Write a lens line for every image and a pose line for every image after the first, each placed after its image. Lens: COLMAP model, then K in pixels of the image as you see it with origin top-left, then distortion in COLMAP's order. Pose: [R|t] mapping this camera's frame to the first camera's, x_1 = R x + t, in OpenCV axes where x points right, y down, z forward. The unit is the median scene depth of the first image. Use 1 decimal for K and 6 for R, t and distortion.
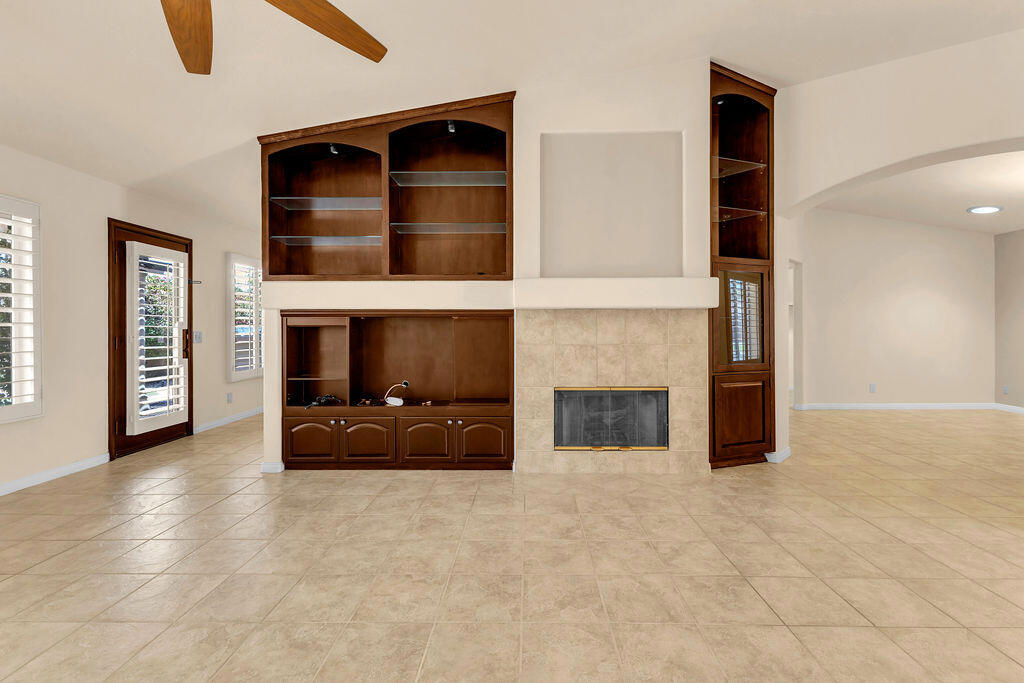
lens RADIAL K [[441.5, 0, 513.3], [0, 441.5, 331.2], [0, 0, 1]] dist [0.005724, -0.000530]
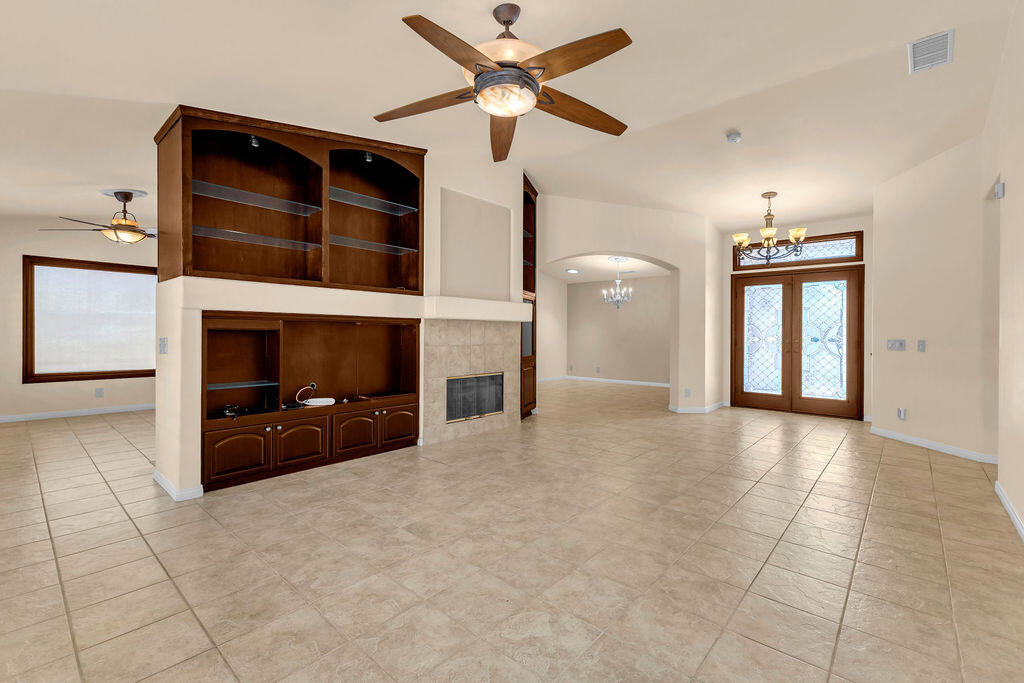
lens RADIAL K [[441.0, 0, 514.7], [0, 441.0, 337.3], [0, 0, 1]] dist [0.003441, -0.000028]
pose [[0.654624, 0.000457, 0.755954, -0.792858], [-0.007172, 0.999959, 0.005606, -0.004540], [-0.755920, -0.009091, 0.654600, -0.040584]]
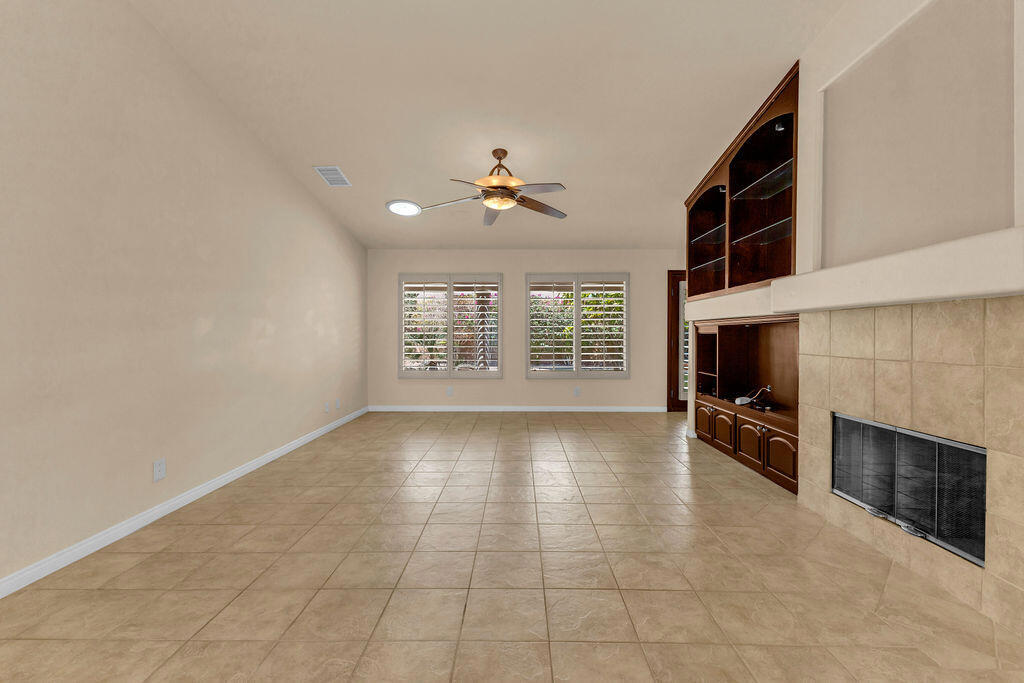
lens RADIAL K [[441.0, 0, 514.7], [0, 441.0, 337.3], [0, 0, 1]] dist [0.003441, -0.000028]
pose [[-0.001236, 0.005987, -0.999981, 0.870900], [0.003525, 0.999976, 0.005983, -0.009461], [0.999993, -0.003518, -0.001257, 0.446693]]
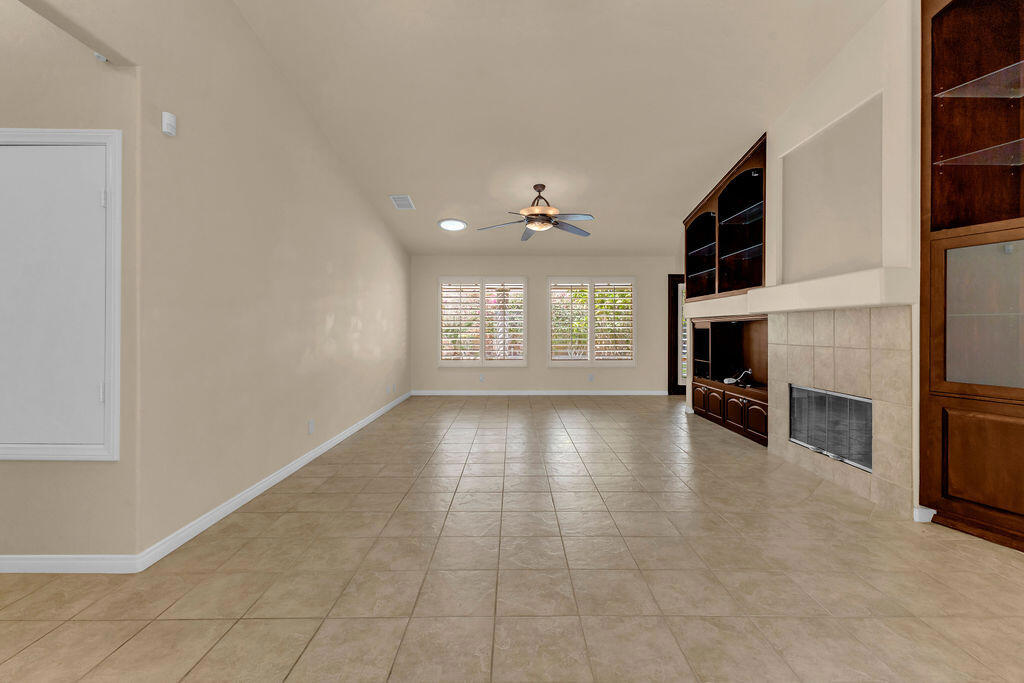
lens RADIAL K [[445.4, 0, 513.7], [0, 445.4, 326.5], [0, 0, 1]] dist [0.009889, 0.000227]
pose [[0.009626, -0.005652, -0.999938, 1.207566], [0.003328, 0.999979, -0.005621, -0.010799], [0.999948, -0.003273, 0.009645, 0.303560]]
